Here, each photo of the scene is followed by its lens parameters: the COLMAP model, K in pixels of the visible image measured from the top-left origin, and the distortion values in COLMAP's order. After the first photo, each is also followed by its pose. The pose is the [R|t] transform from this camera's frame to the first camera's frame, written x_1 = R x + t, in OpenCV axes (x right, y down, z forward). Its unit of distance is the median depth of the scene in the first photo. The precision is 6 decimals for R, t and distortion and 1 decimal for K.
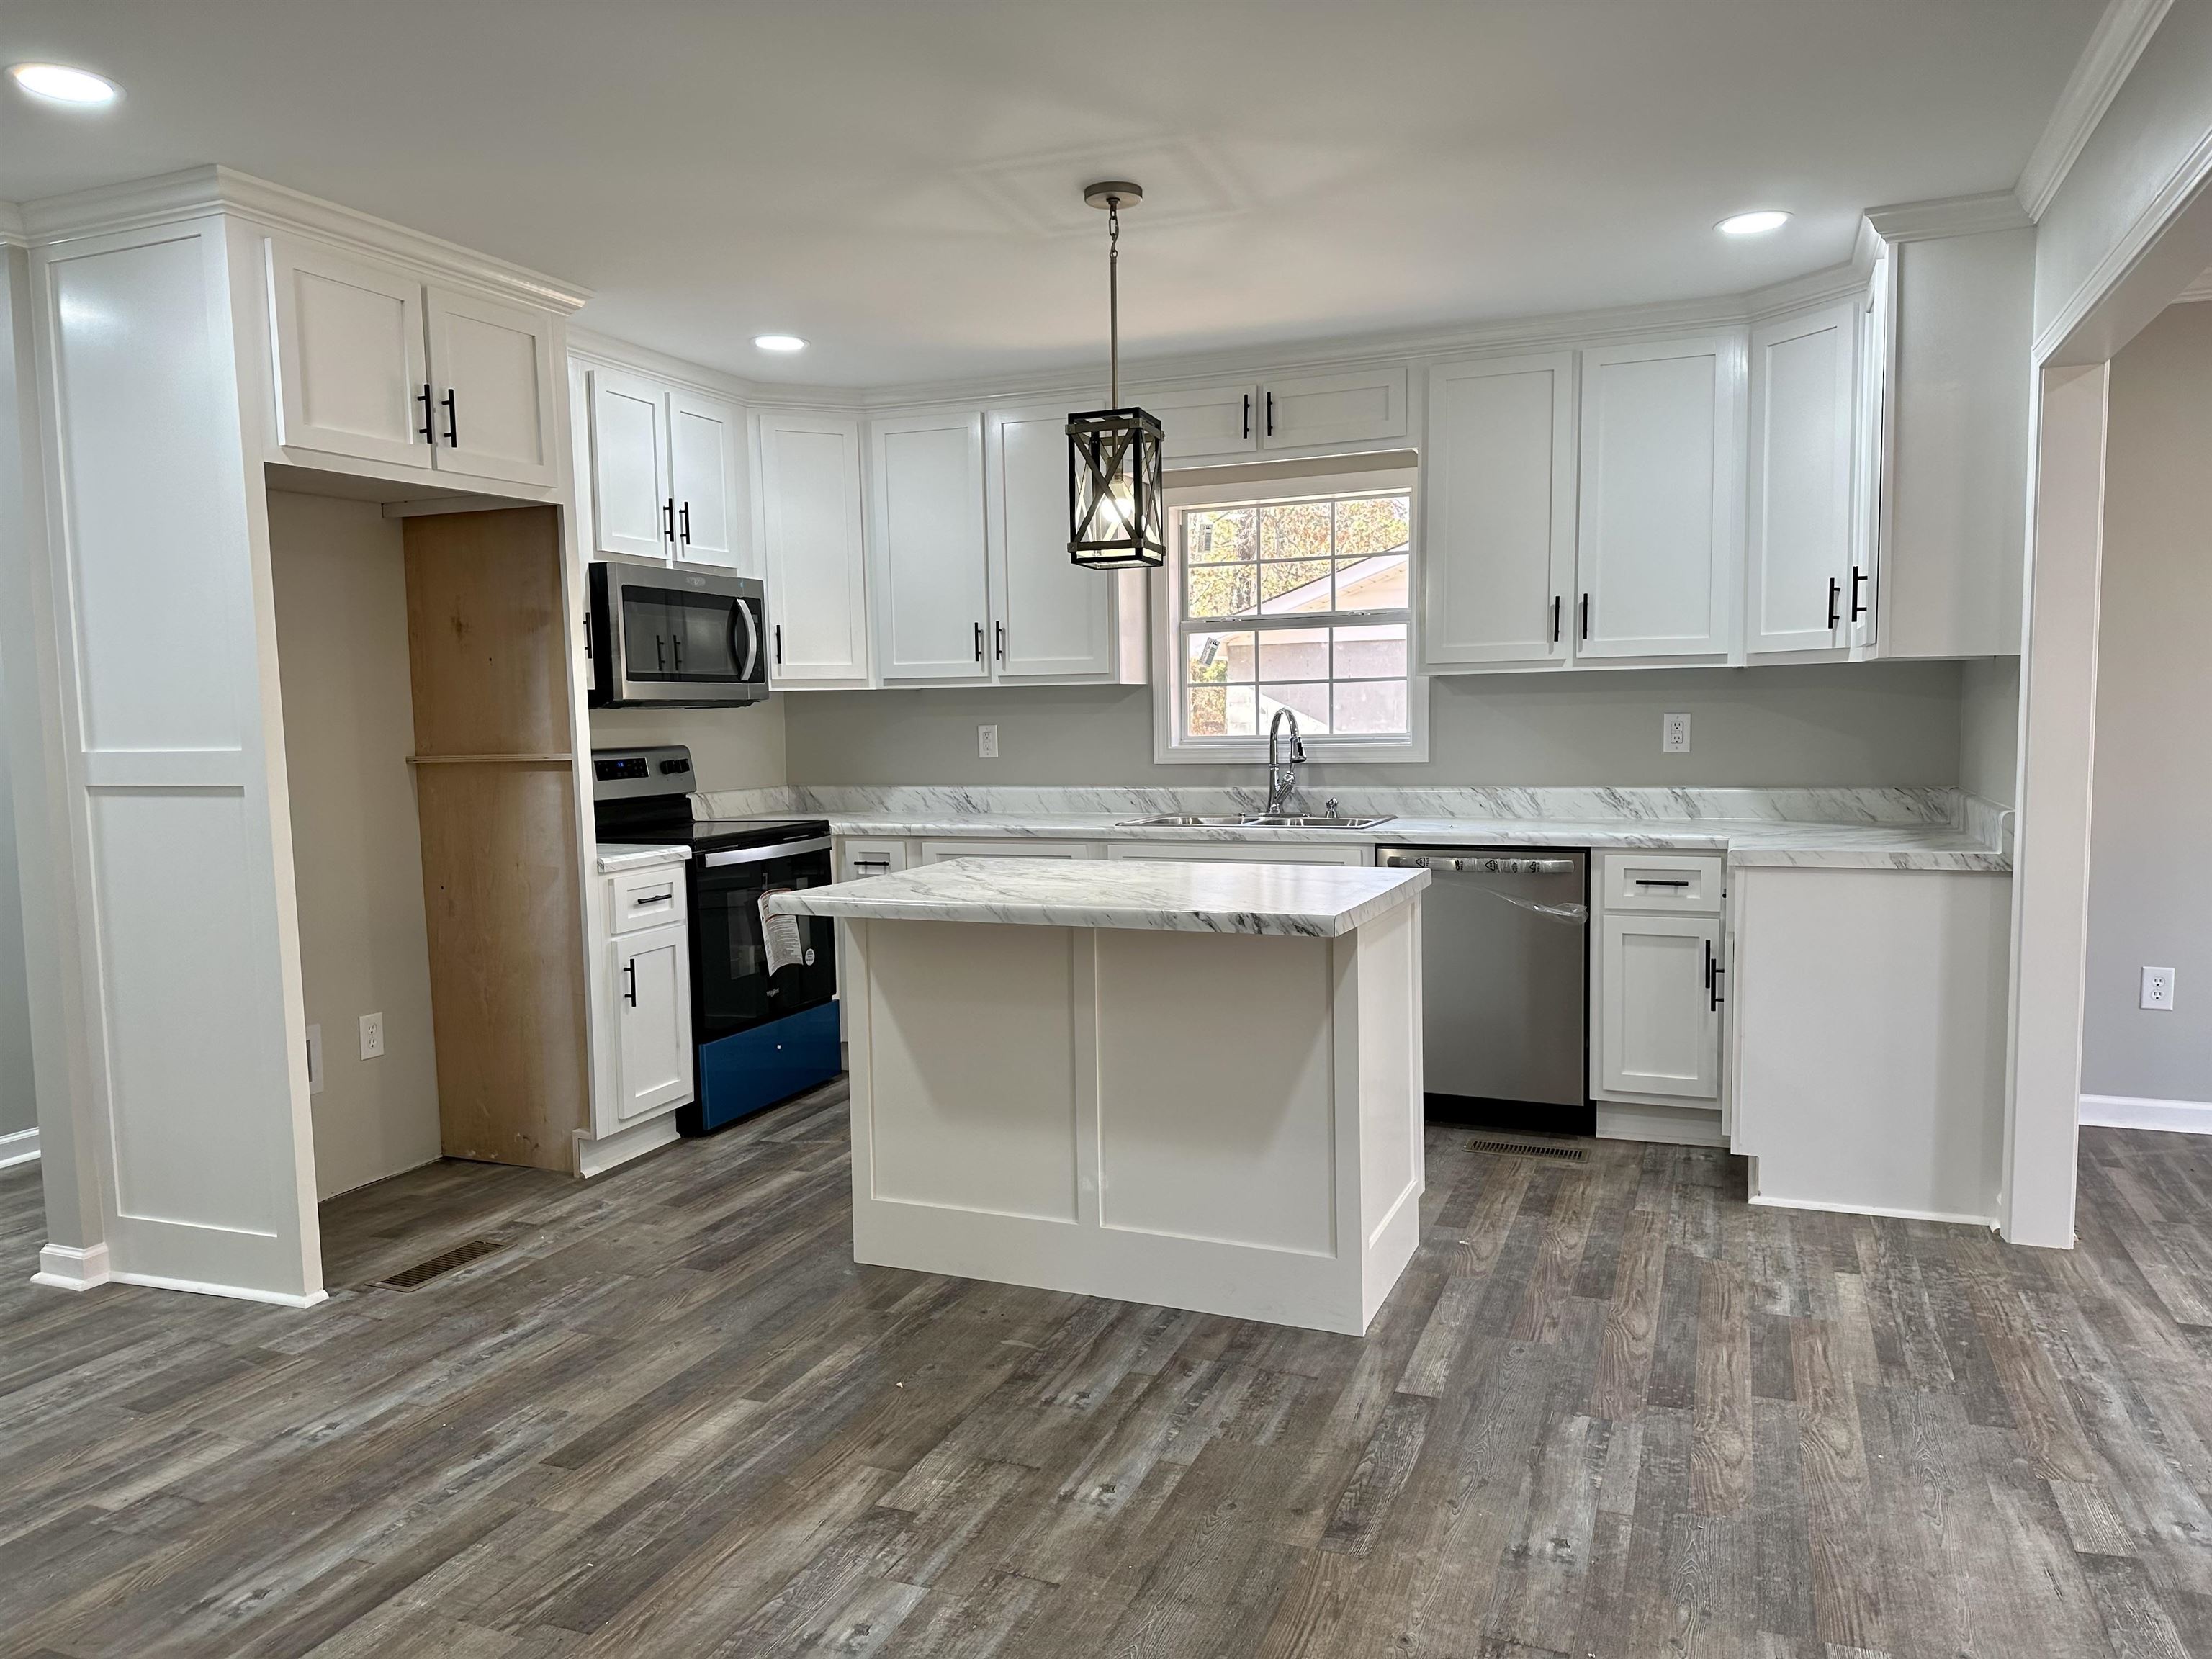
lens RADIAL K [[1535.6, 0, 1102.1], [0, 1535.6, 845.1], [0, 0, 1]] dist [0.027643, -0.046299]
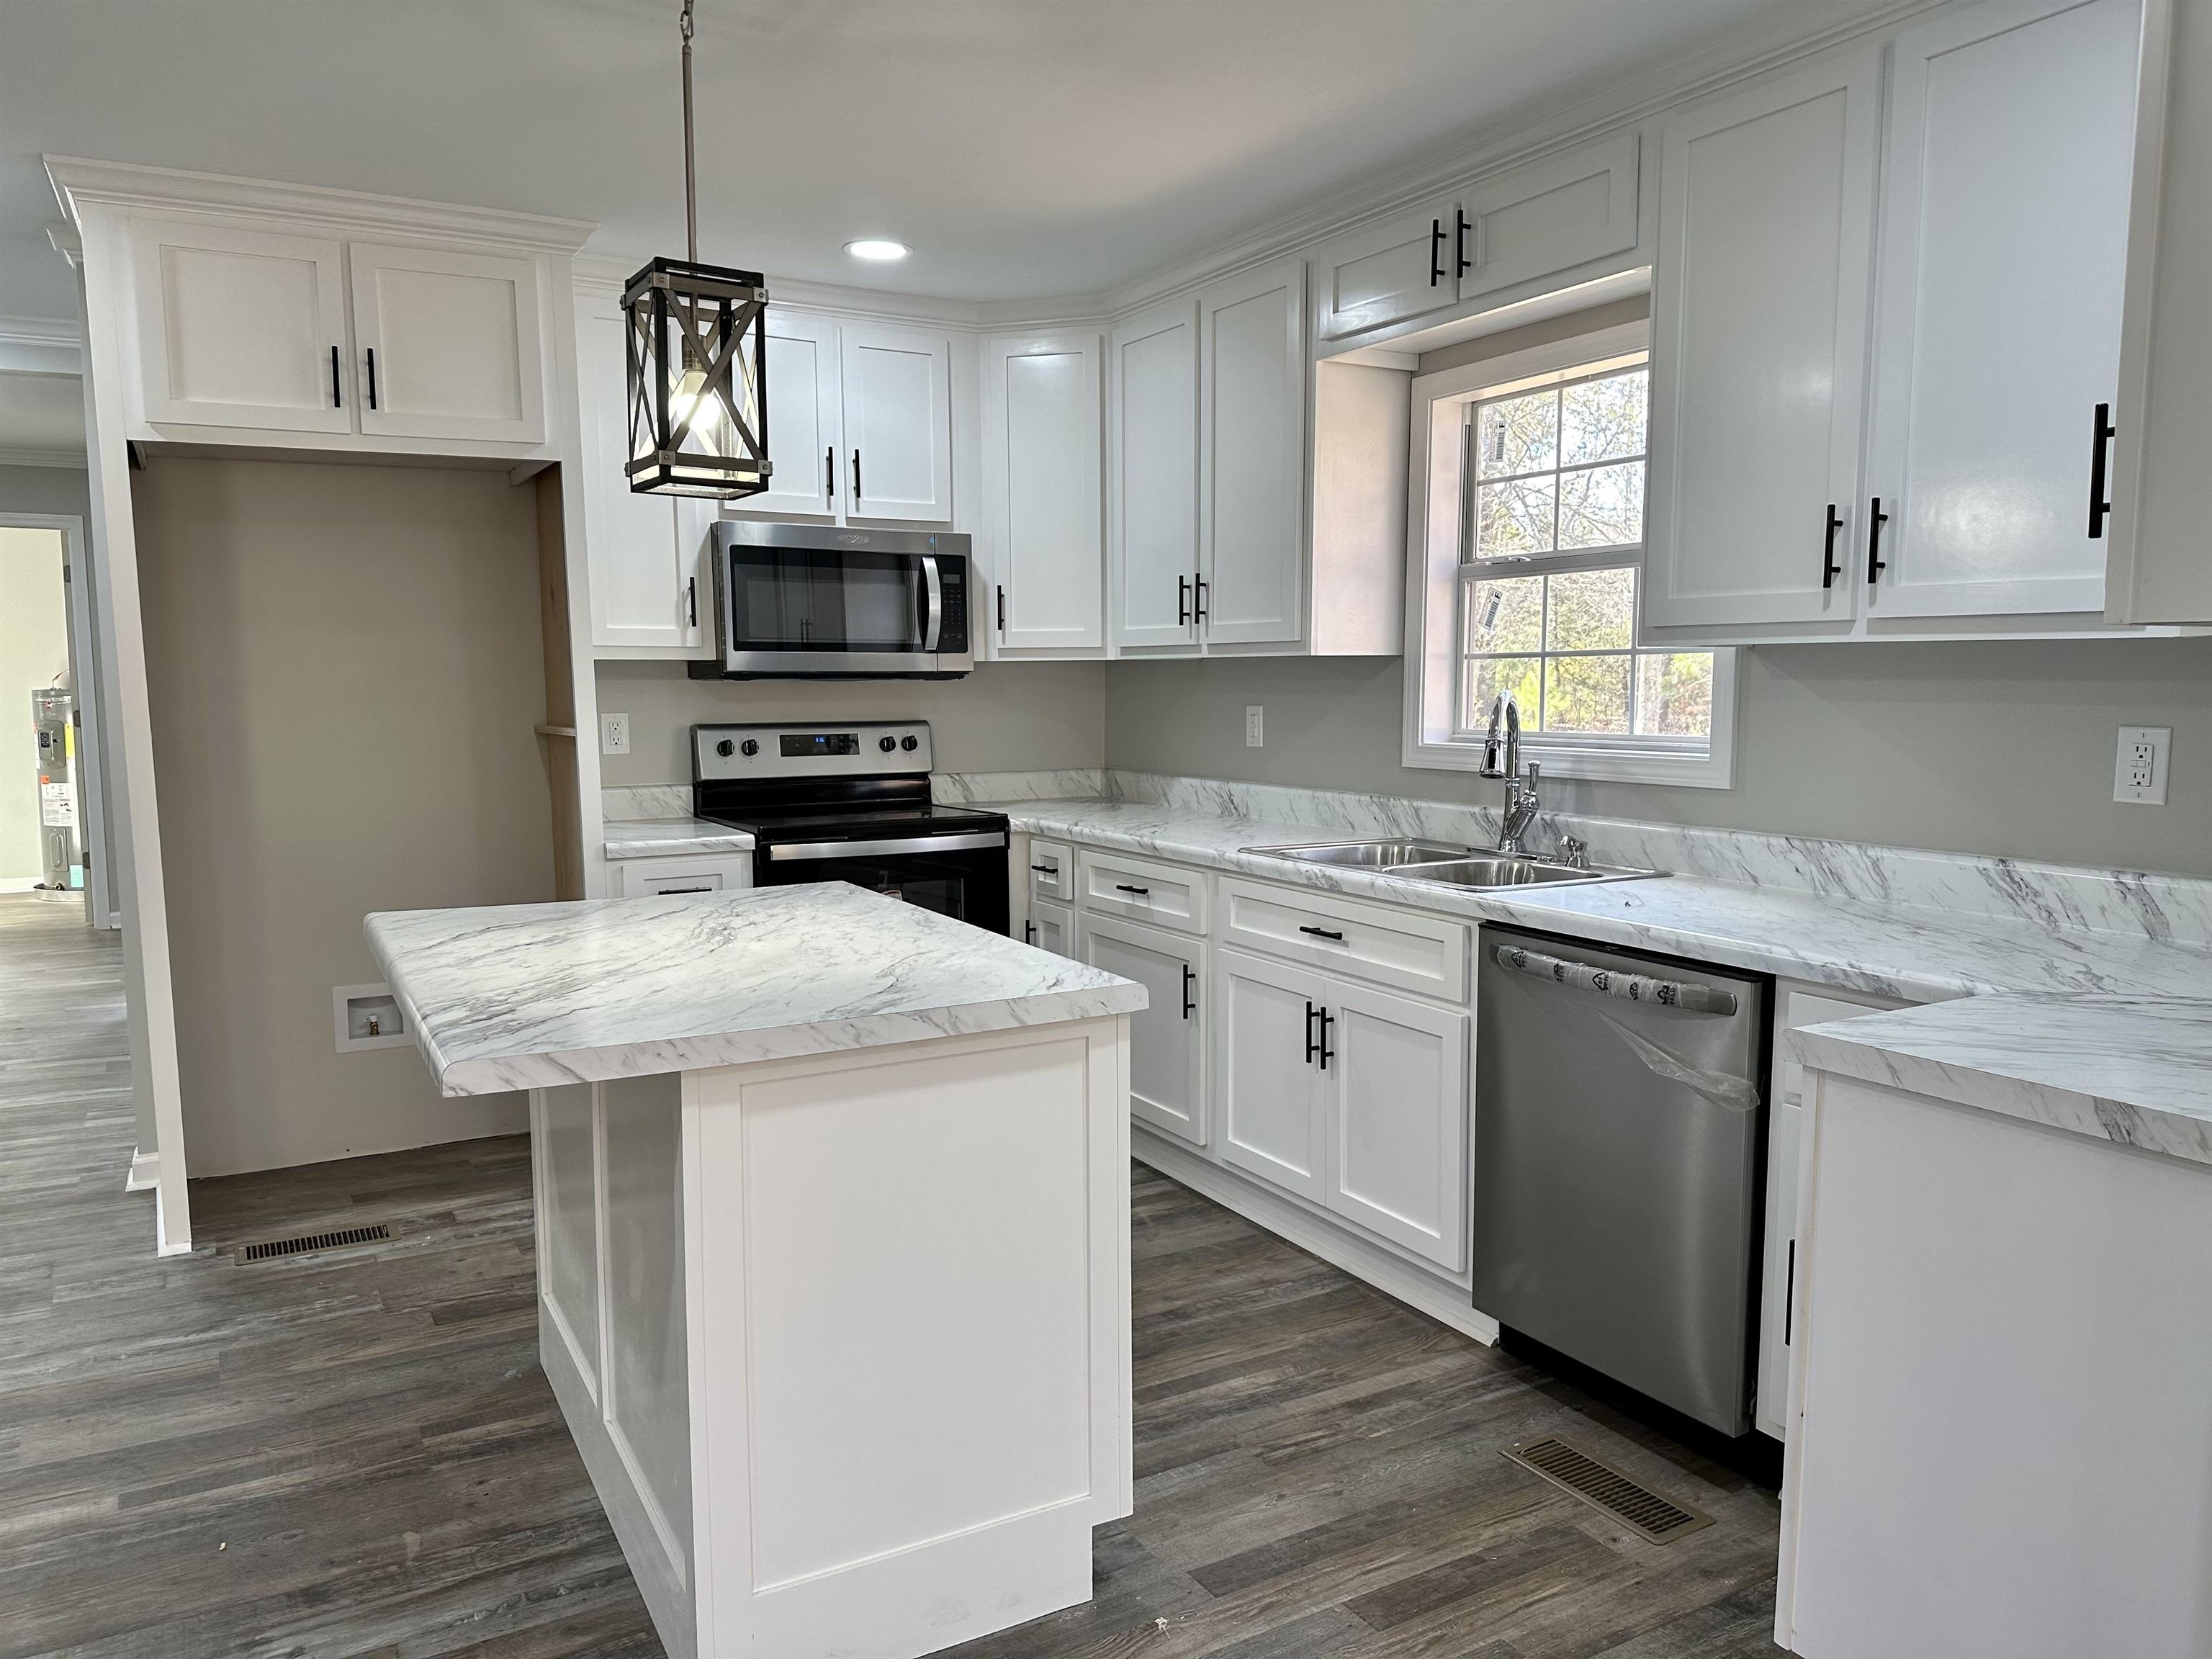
lens RADIAL K [[1535.6, 0, 1124.5], [0, 1535.6, 837.2], [0, 0, 1]] dist [0.027643, -0.046299]
pose [[0.787866, 0.080351, -0.610583, 0.437060], [-0.066073, 0.996758, 0.045913, -0.052203], [0.612293, 0.004170, 0.790620, 0.412994]]
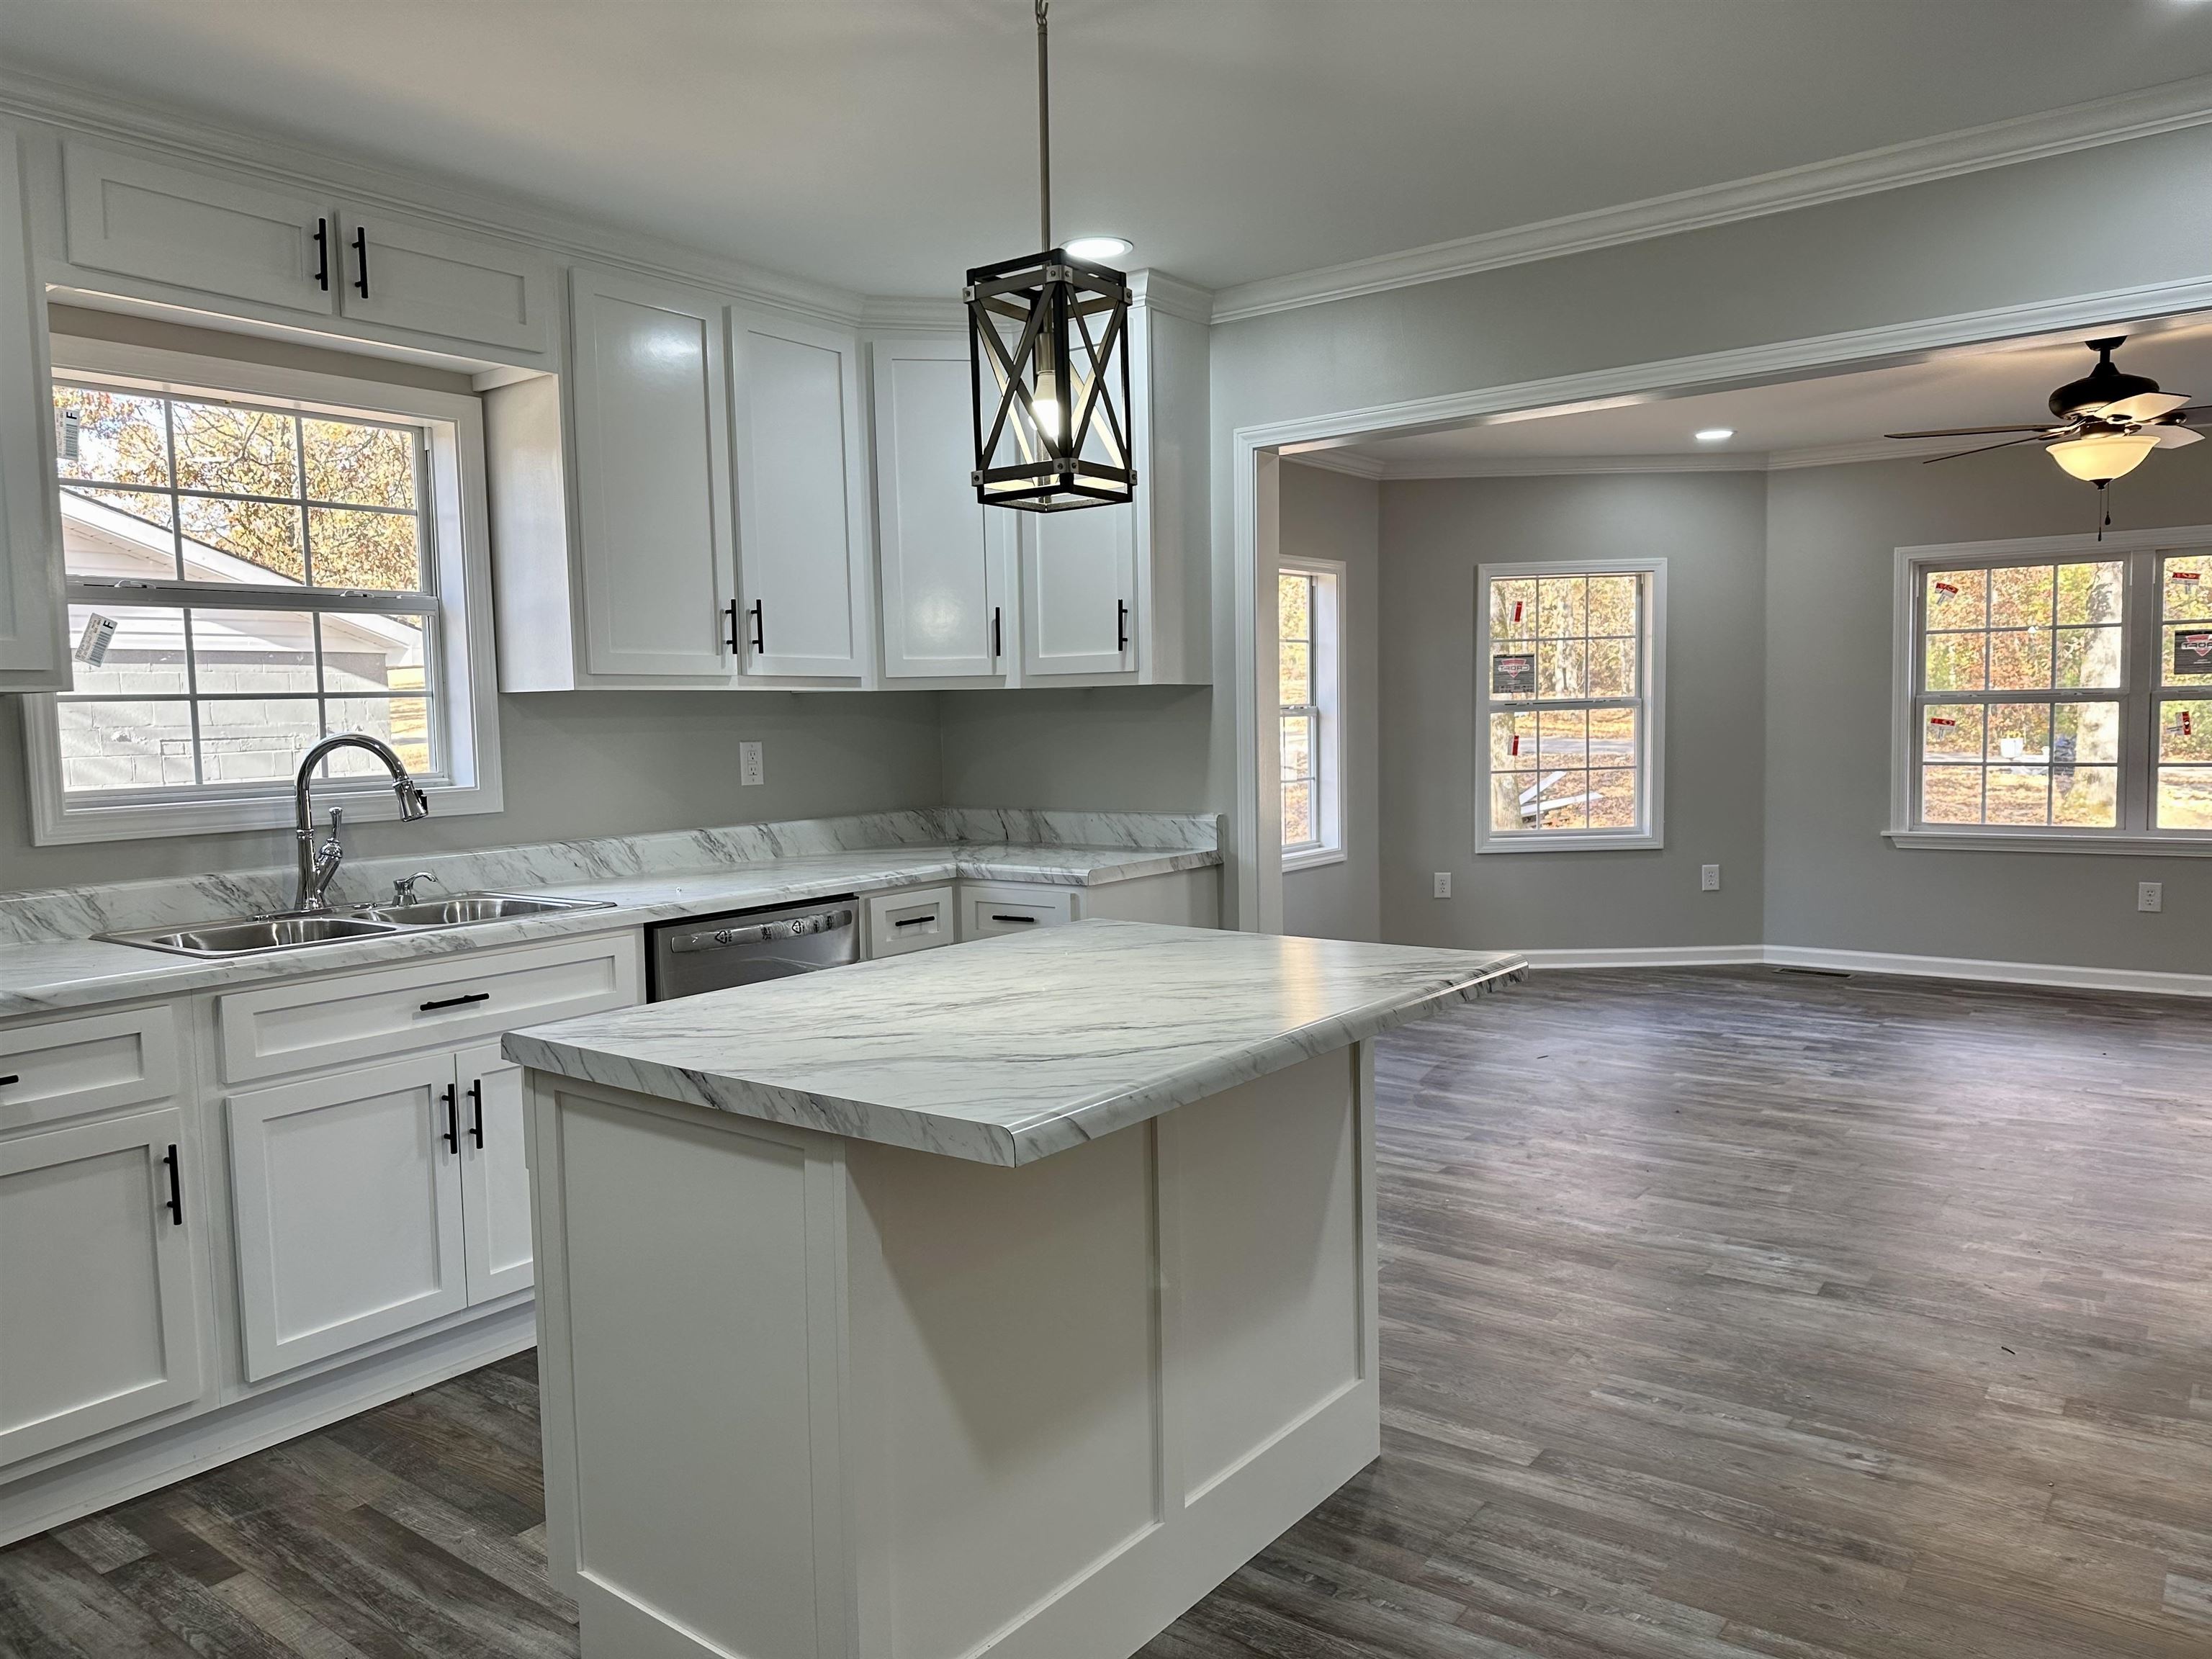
lens RADIAL K [[1535.6, 0, 1089.2], [0, 1535.6, 844.7], [0, 0, 1]] dist [0.027643, -0.046299]
pose [[0.259350, -0.072841, 0.963033, -0.455989], [0.095454, 0.994203, 0.049493, -0.053163], [-0.961055, 0.079089, 0.264799, 0.602546]]
